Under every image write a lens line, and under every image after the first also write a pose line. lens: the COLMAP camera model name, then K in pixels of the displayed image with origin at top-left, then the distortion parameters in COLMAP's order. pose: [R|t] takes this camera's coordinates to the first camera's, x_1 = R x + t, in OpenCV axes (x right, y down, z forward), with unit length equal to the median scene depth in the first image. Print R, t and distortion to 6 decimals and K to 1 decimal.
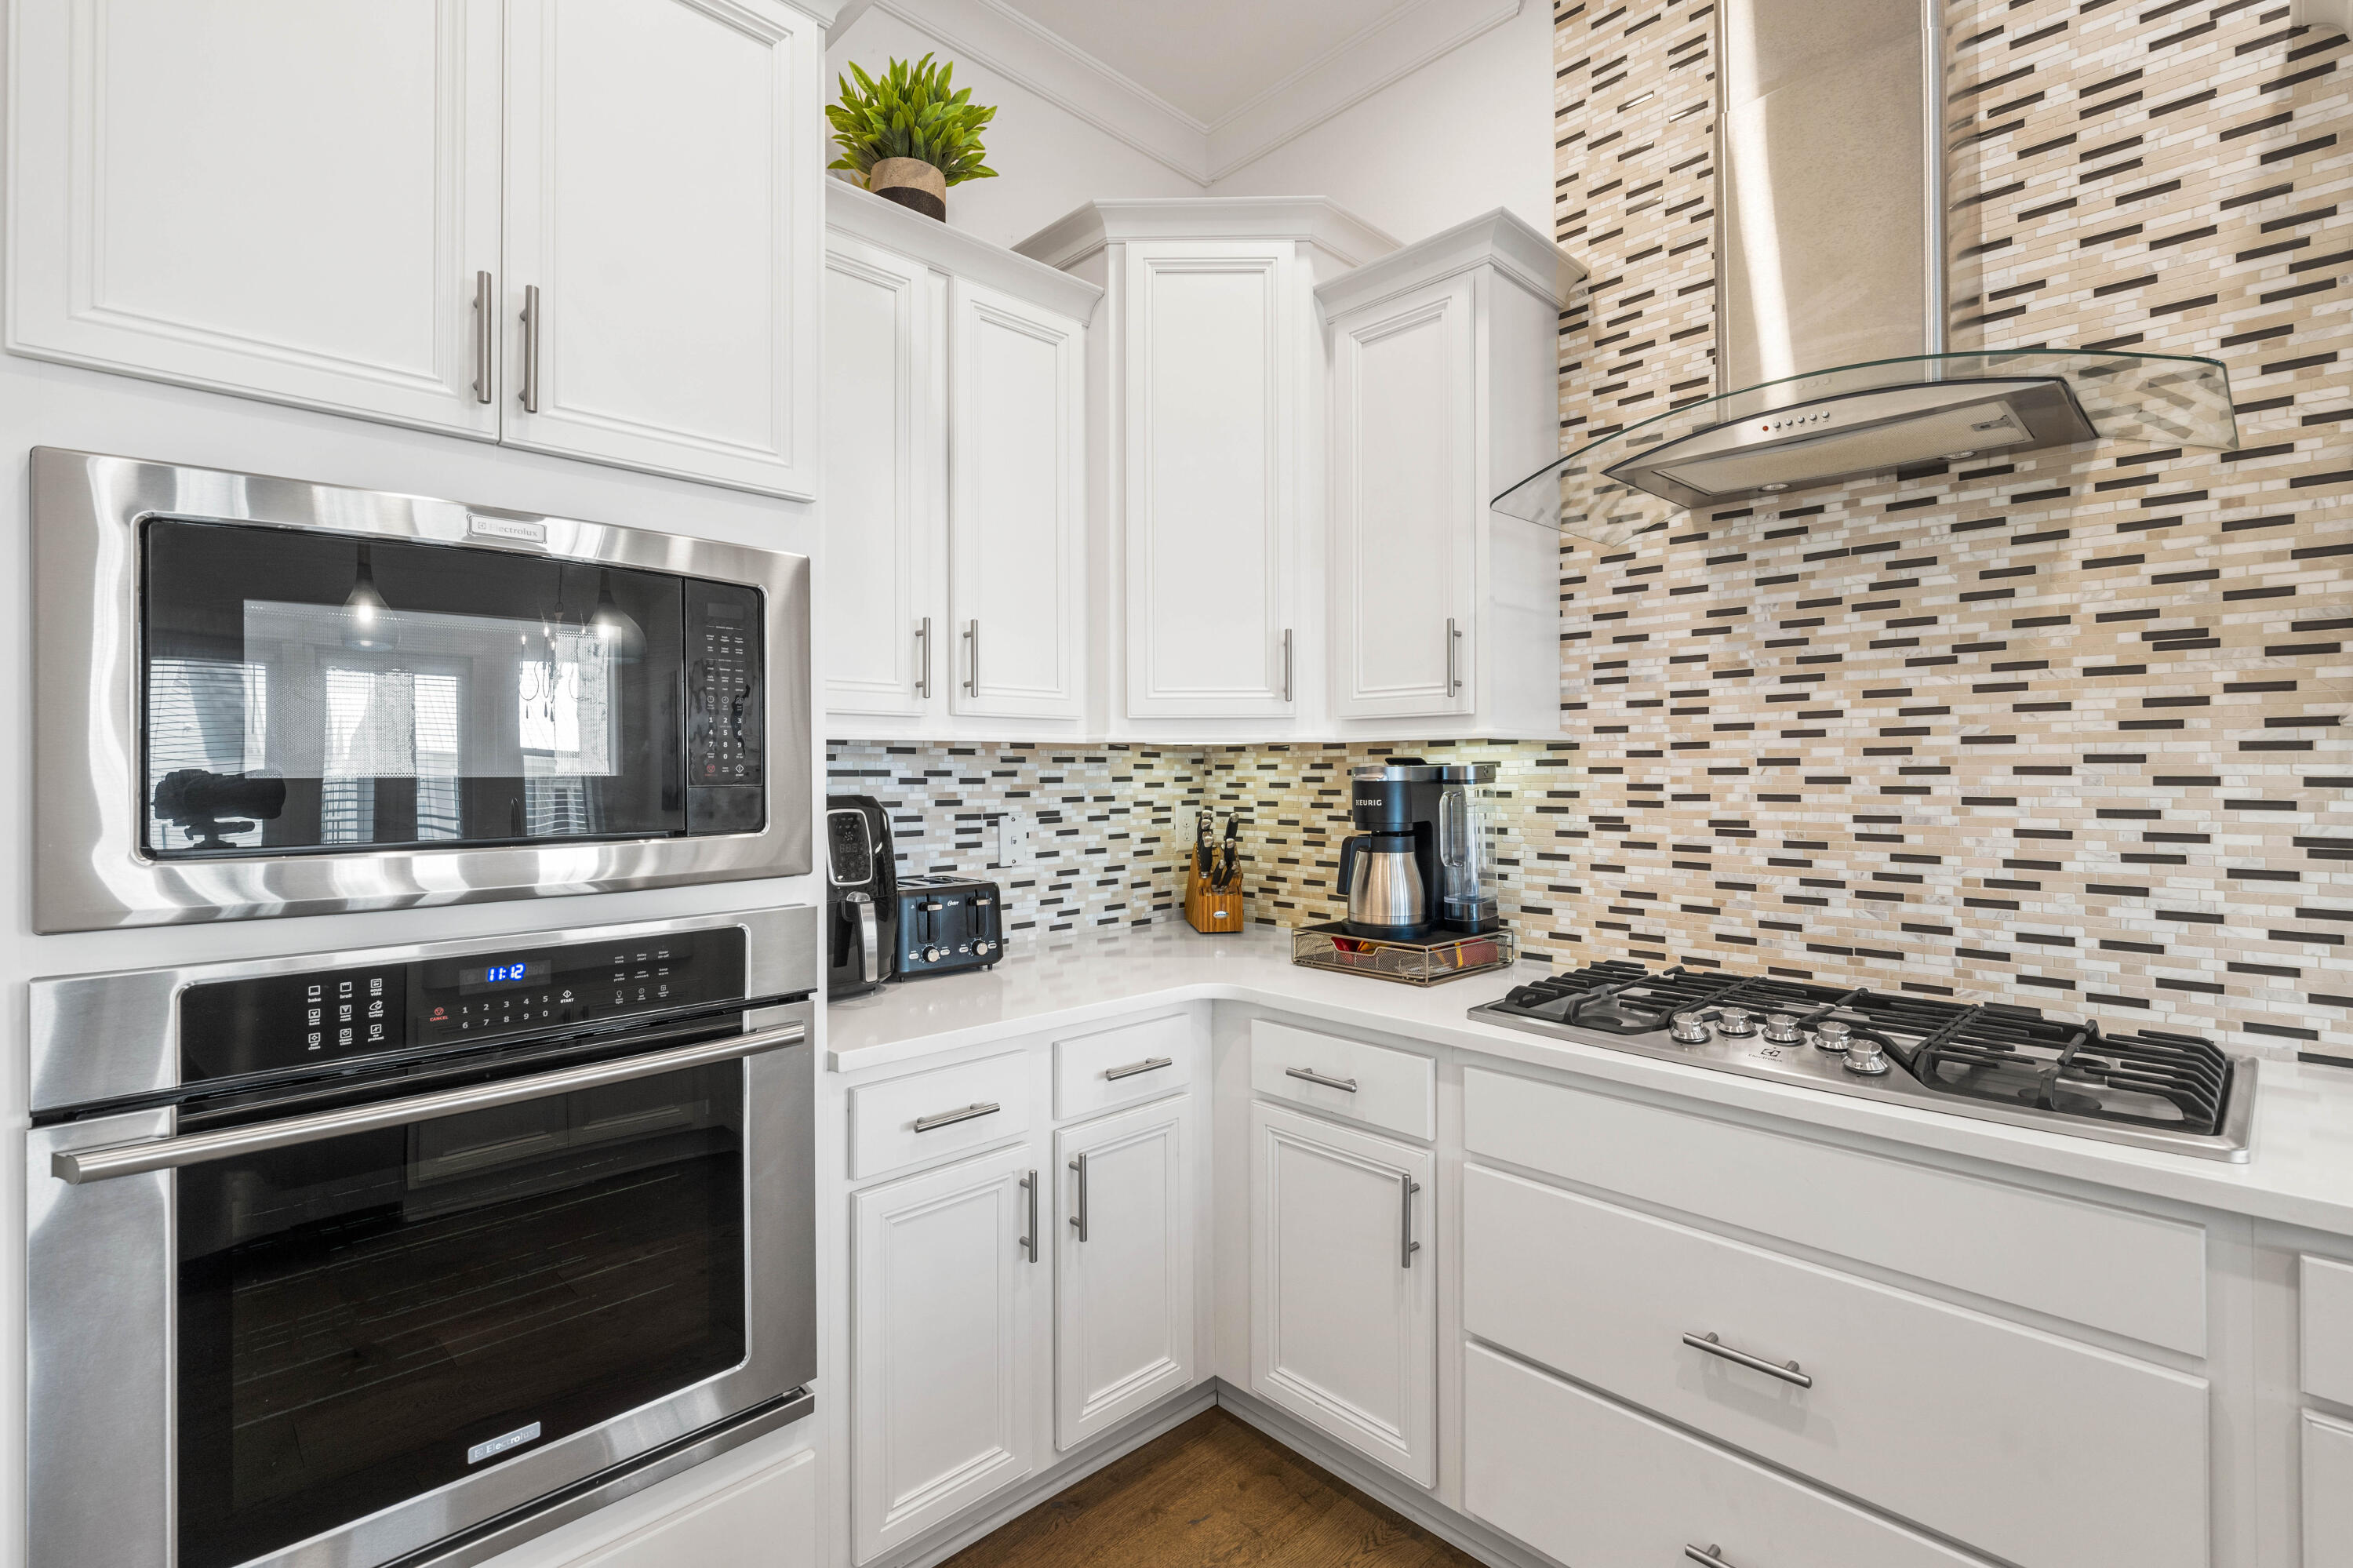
lens RADIAL K [[1070.2, 0, 1184.1], [0, 1070.2, 763.4], [0, 0, 1]] dist [0.007175, -0.001739]
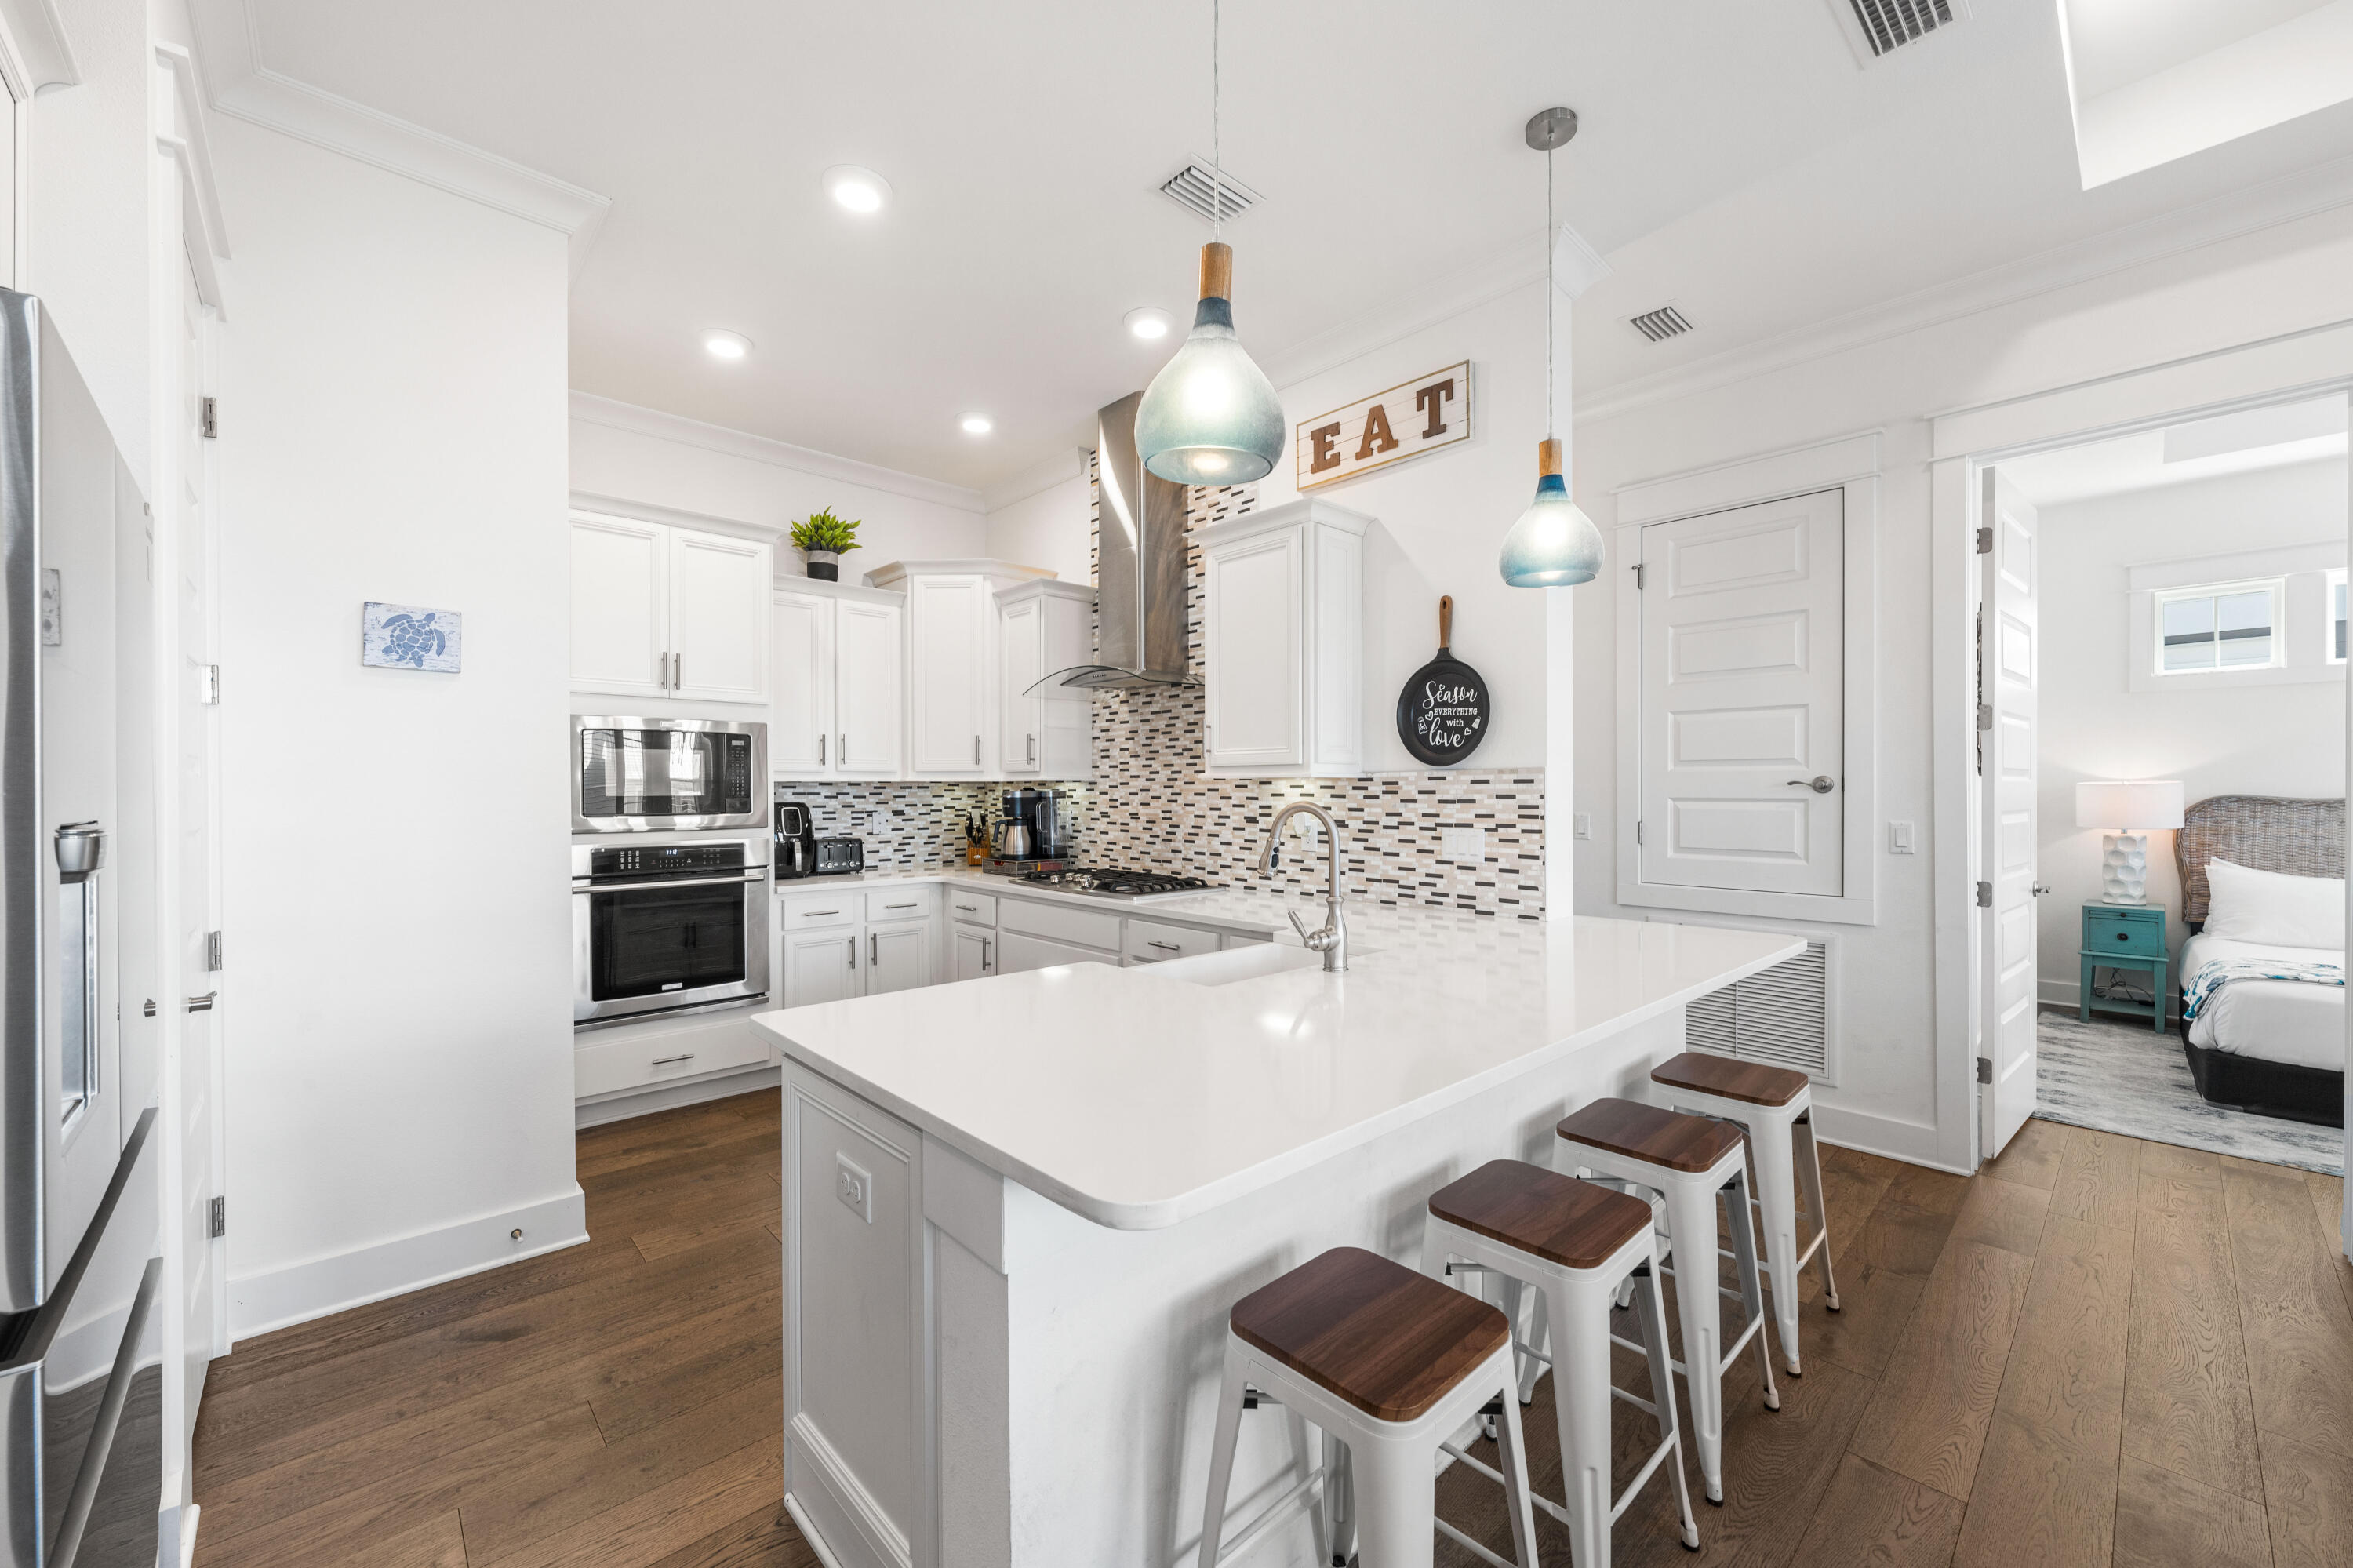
lens RADIAL K [[911.3, 0, 1187.3], [0, 911.3, 791.3], [0, 0, 1]] dist [-0.006241, 0.001164]
pose [[0.999775, 0.001866, -0.021142, 0.670144], [-0.001651, 0.999947, 0.010164, -0.020872], [0.021160, -0.010127, 0.999725, -1.162136]]
